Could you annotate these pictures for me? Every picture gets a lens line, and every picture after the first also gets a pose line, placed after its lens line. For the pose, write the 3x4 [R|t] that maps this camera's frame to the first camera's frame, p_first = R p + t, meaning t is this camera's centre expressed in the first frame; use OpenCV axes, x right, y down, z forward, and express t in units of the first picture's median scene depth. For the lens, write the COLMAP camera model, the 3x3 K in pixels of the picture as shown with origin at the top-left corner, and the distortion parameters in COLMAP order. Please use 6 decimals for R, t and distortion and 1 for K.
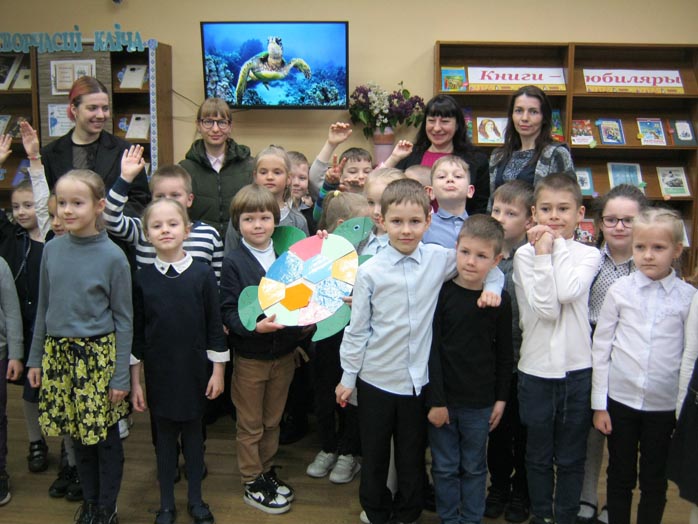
lens RADIAL K [[864.2, 0, 348.9], [0, 864.2, 259.5], [0, 0, 1]] dist [-0.018932, 0.000000]
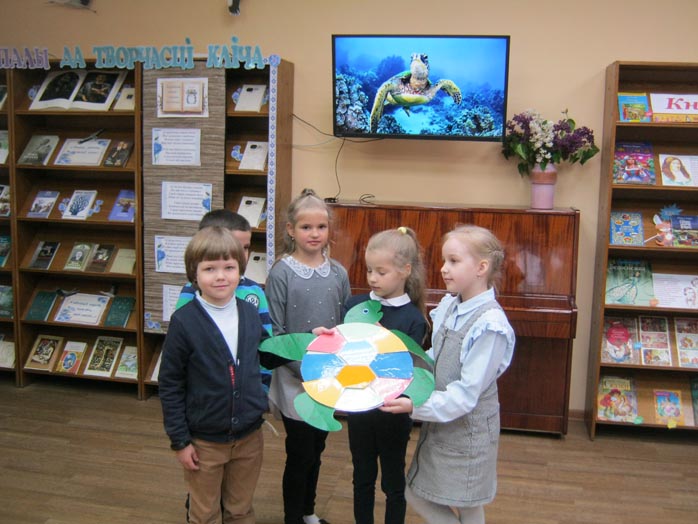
lens RADIAL K [[864.2, 0, 349.2], [0, 864.2, 263.5], [0, 0, 1]] dist [-0.018932, 0.000000]
pose [[0.994629, 0.034503, -0.097580, -0.062927], [-0.037066, 0.999010, -0.024579, -0.029765], [0.096635, 0.028064, 0.994924, 0.158348]]
